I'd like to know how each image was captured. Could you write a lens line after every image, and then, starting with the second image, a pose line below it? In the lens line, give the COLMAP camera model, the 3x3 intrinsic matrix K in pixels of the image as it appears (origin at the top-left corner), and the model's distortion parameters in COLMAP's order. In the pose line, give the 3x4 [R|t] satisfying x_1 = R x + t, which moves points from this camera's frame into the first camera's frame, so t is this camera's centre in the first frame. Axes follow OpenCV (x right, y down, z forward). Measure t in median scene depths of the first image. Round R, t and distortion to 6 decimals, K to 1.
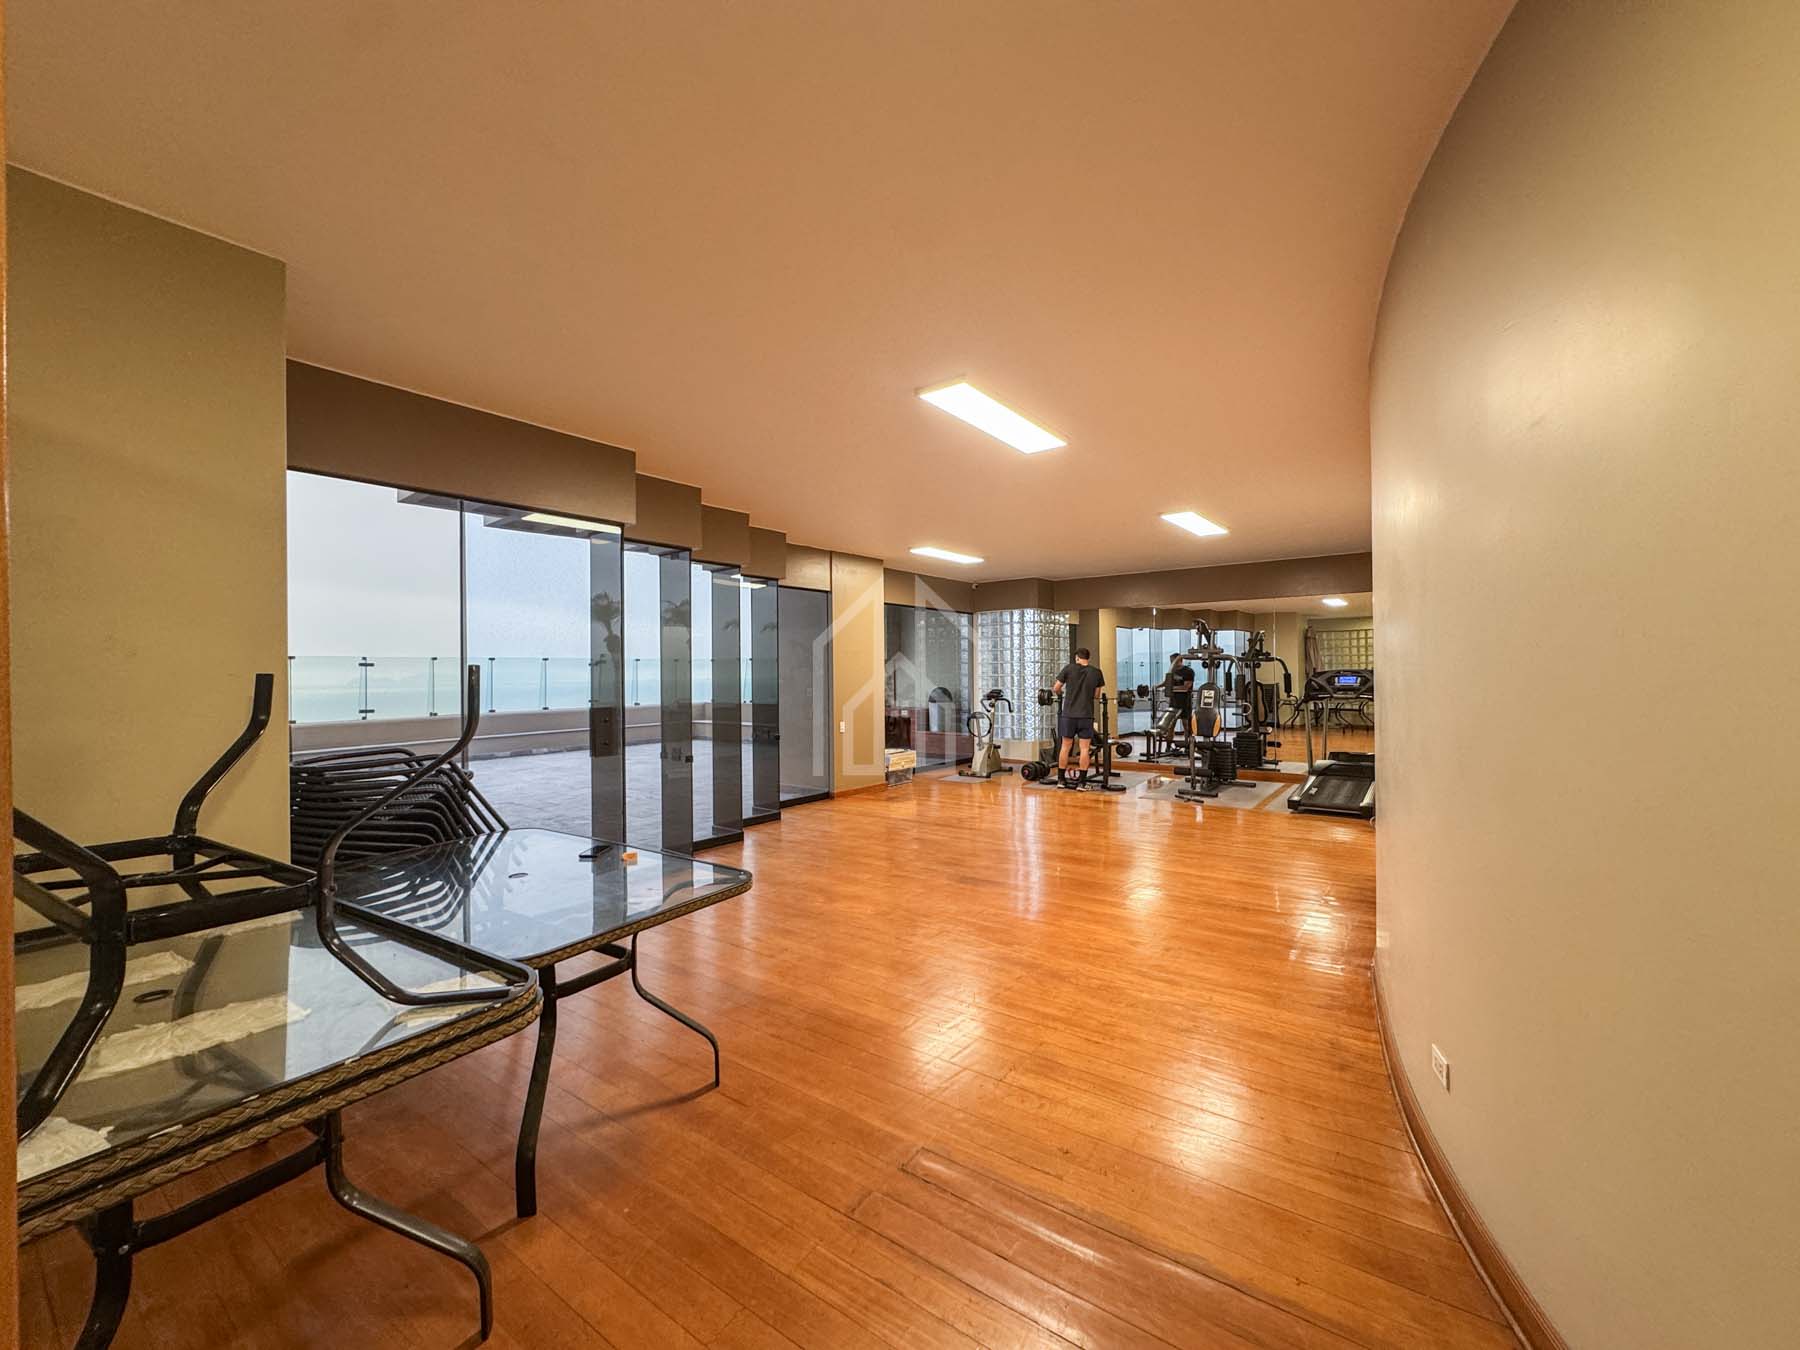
lens RADIAL K [[729.9, 0, 900.0], [0, 729.9, 675.0], [0, 0, 1]] dist [-0.002362, 0.000021]
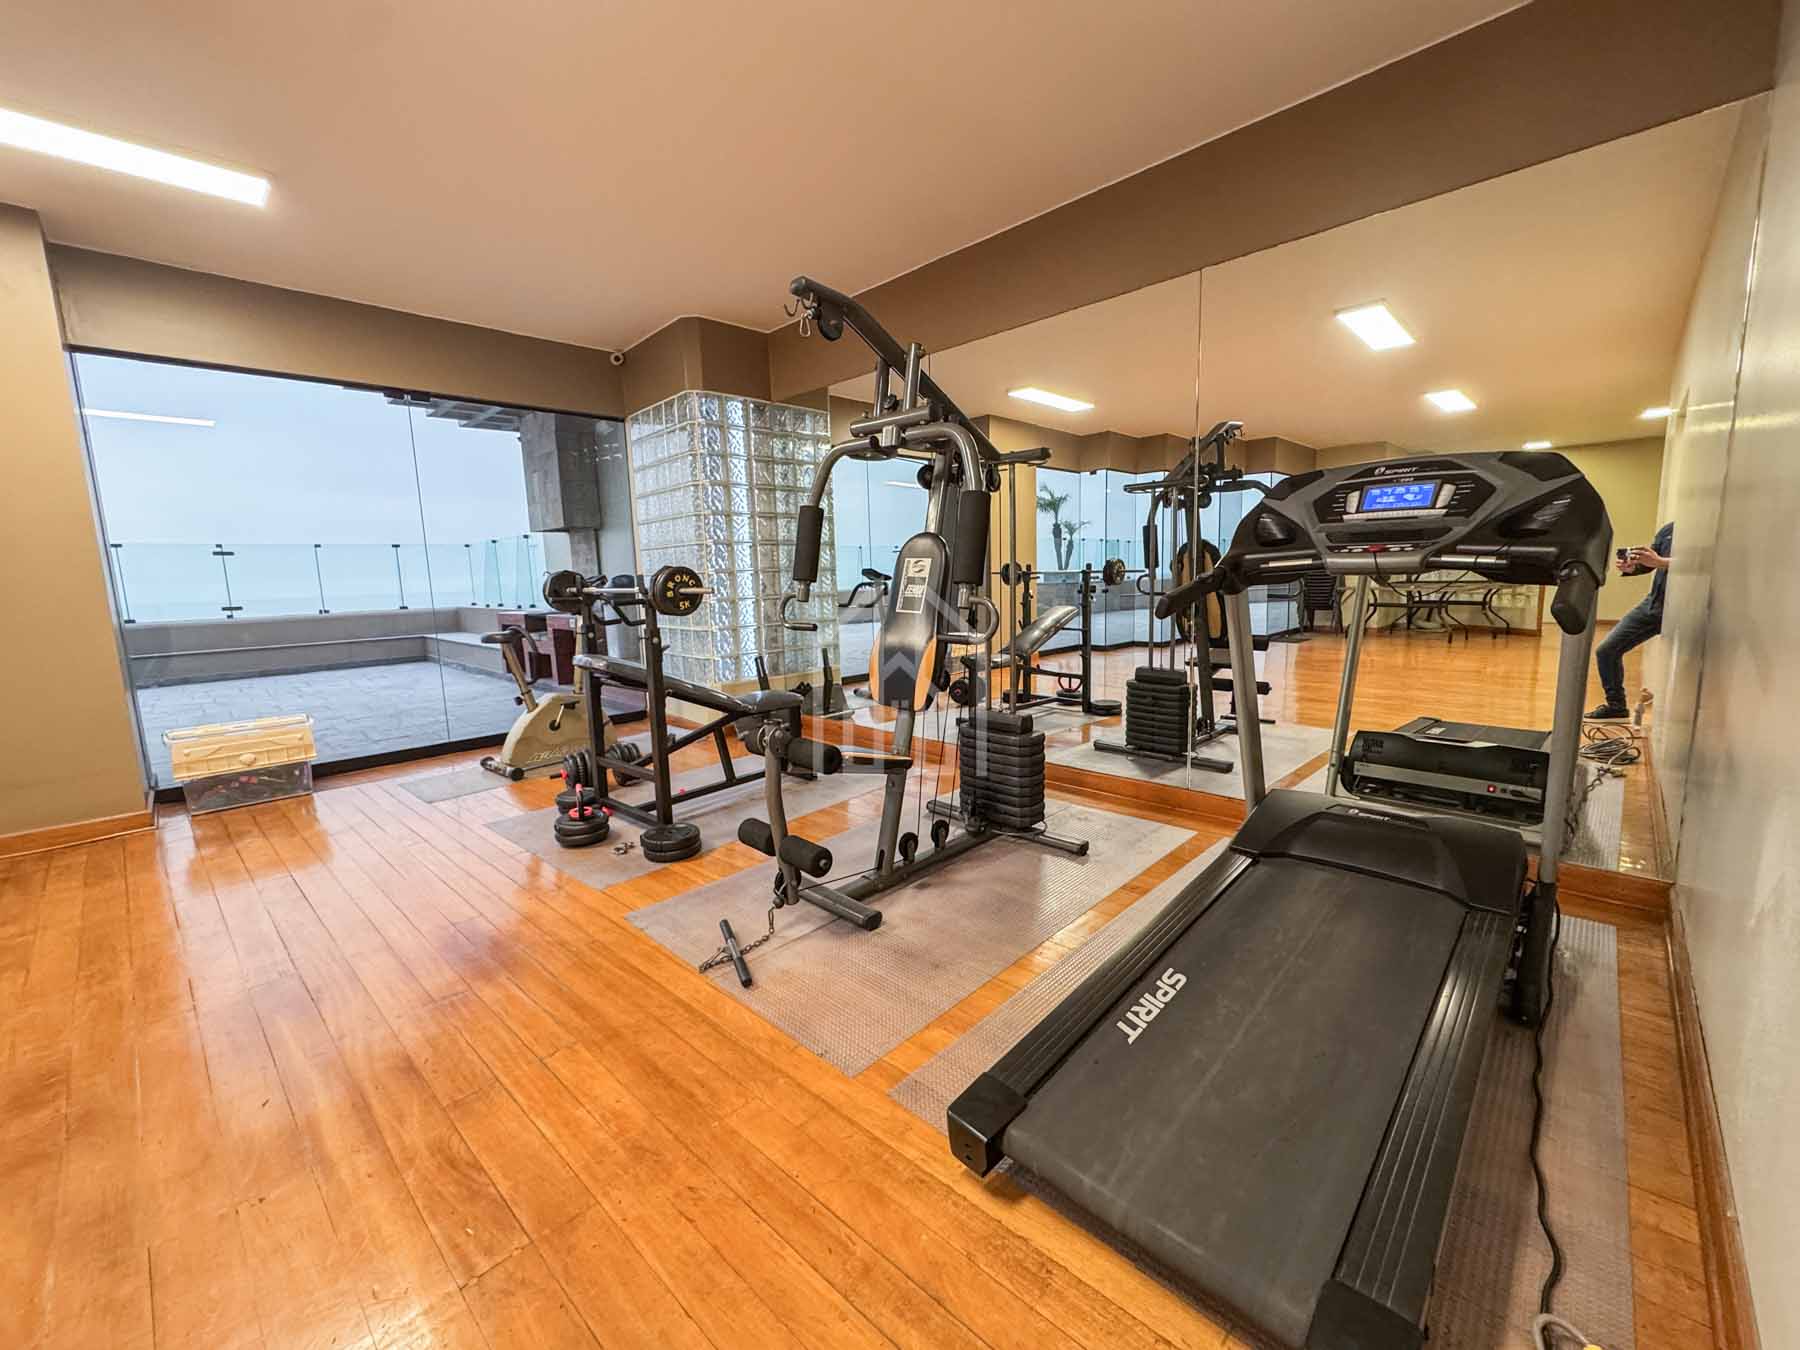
lens RADIAL K [[729.9, 0, 900.0], [0, 729.9, 675.0], [0, 0, 1]] dist [-0.002362, 0.000021]
pose [[0.993049, 0.006897, -0.117502, 0.335781], [0.010584, 0.989005, 0.147506, 0.019429], [0.117227, -0.147724, 0.982057, 0.515070]]
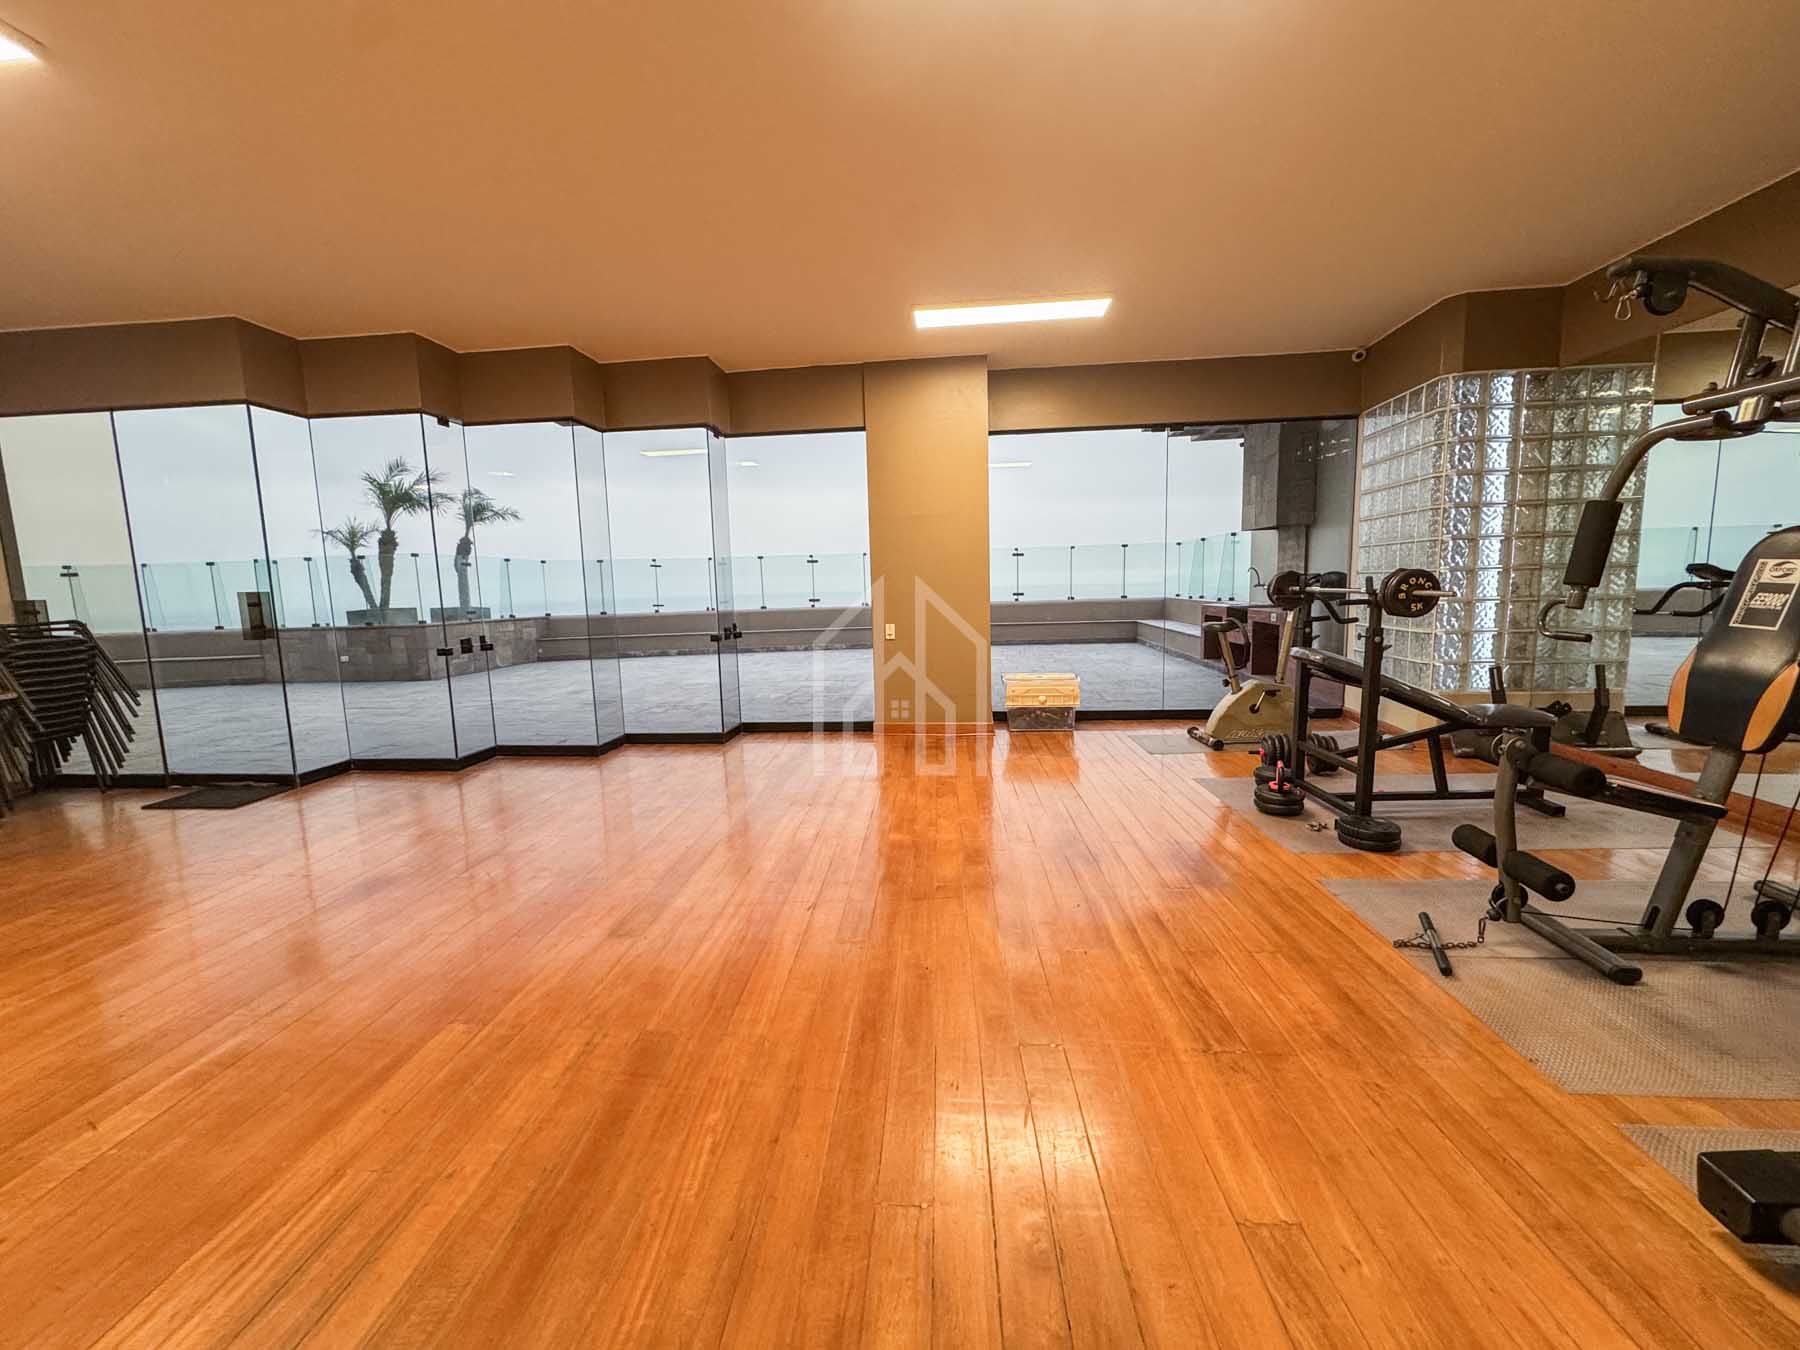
lens RADIAL K [[715.9, 0, 899.5], [0, 715.9, 671.1], [0, 0, 1]] dist [-0.002559, 0.000274]
pose [[0.537627, 0.109087, -0.836096, 0.348438], [0.018213, 0.989862, 0.140861, 0.015025], [0.842986, -0.090958, 0.530190, 0.462960]]
